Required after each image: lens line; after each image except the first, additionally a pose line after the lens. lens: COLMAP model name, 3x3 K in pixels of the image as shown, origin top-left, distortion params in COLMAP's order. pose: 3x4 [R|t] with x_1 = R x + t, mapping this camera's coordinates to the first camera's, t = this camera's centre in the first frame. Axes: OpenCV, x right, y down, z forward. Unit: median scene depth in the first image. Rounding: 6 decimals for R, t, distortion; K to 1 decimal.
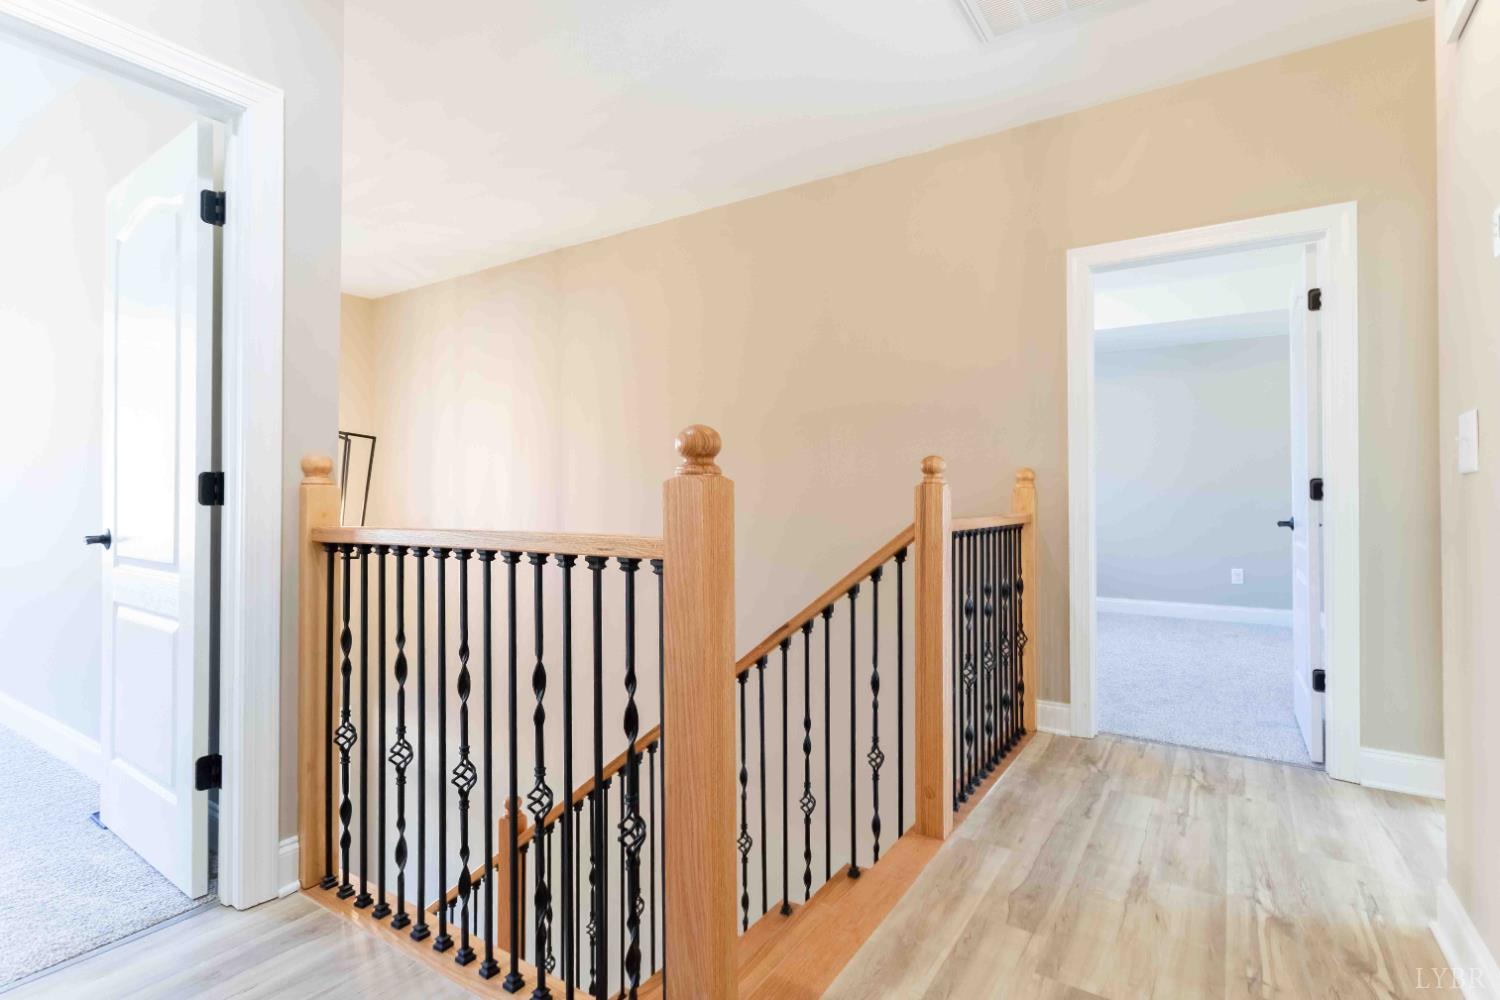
lens RADIAL K [[724.0, 0, 745.2], [0, 724.0, 490.1], [0, 0, 1]] dist [0.001816, 0.000052]
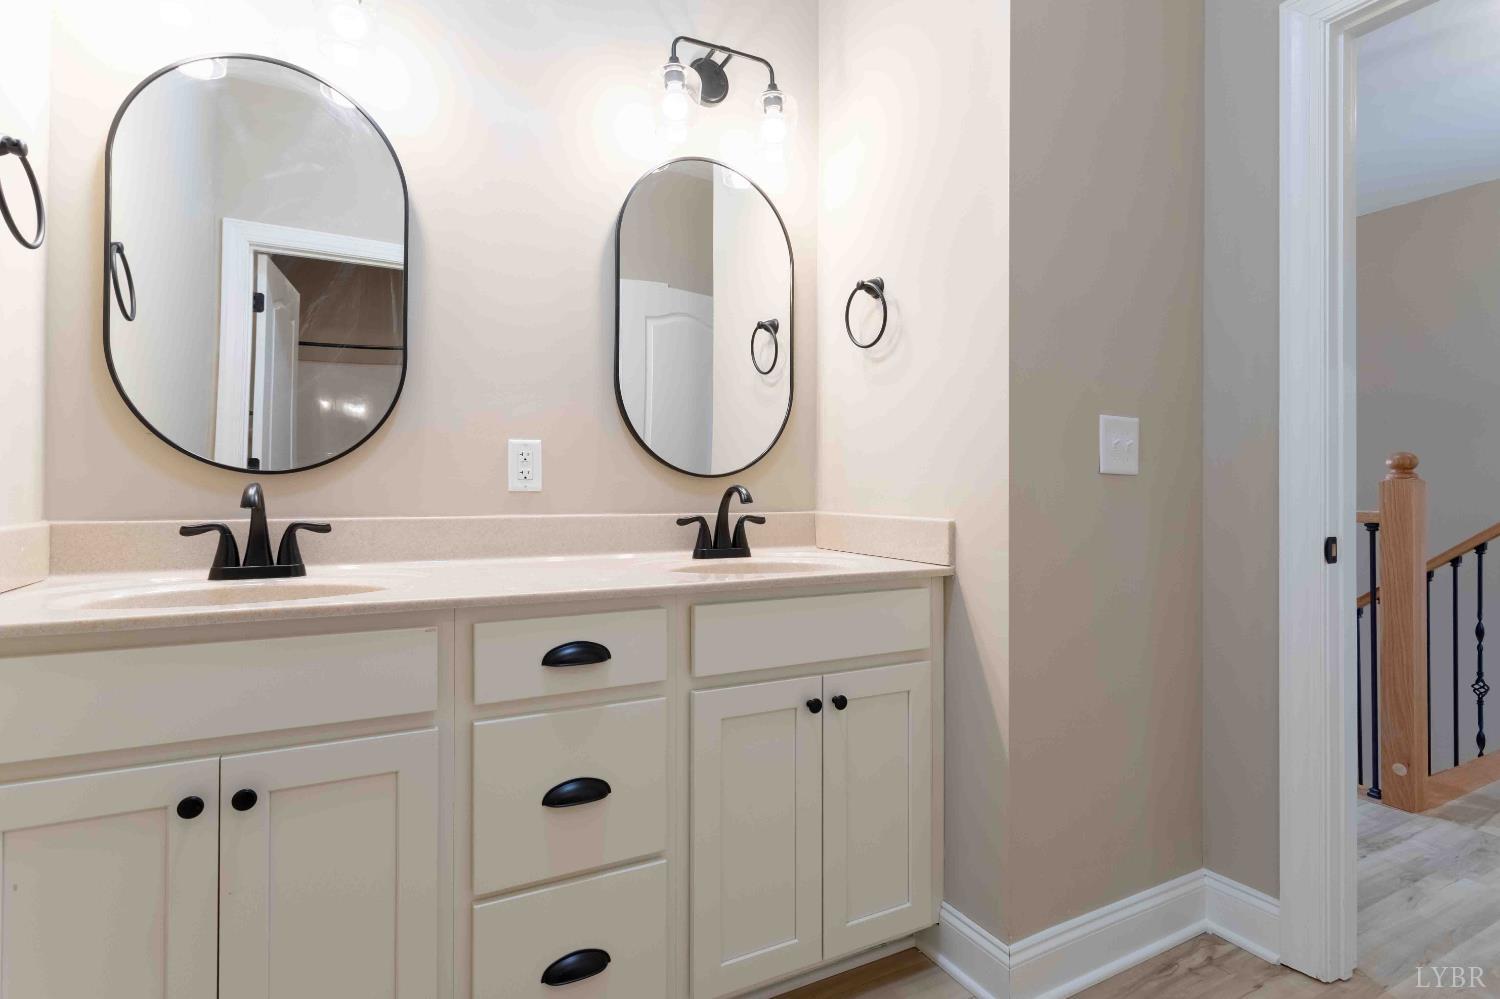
lens RADIAL K [[724.0, 0, 745.2], [0, 724.0, 489.6], [0, 0, 1]] dist [0.001816, 0.000052]
pose [[0.869002, 0.012006, -0.494662, -0.607065], [0.000328, 0.999691, 0.024839, -0.039631], [0.494808, -0.021747, 0.868730, -1.451482]]
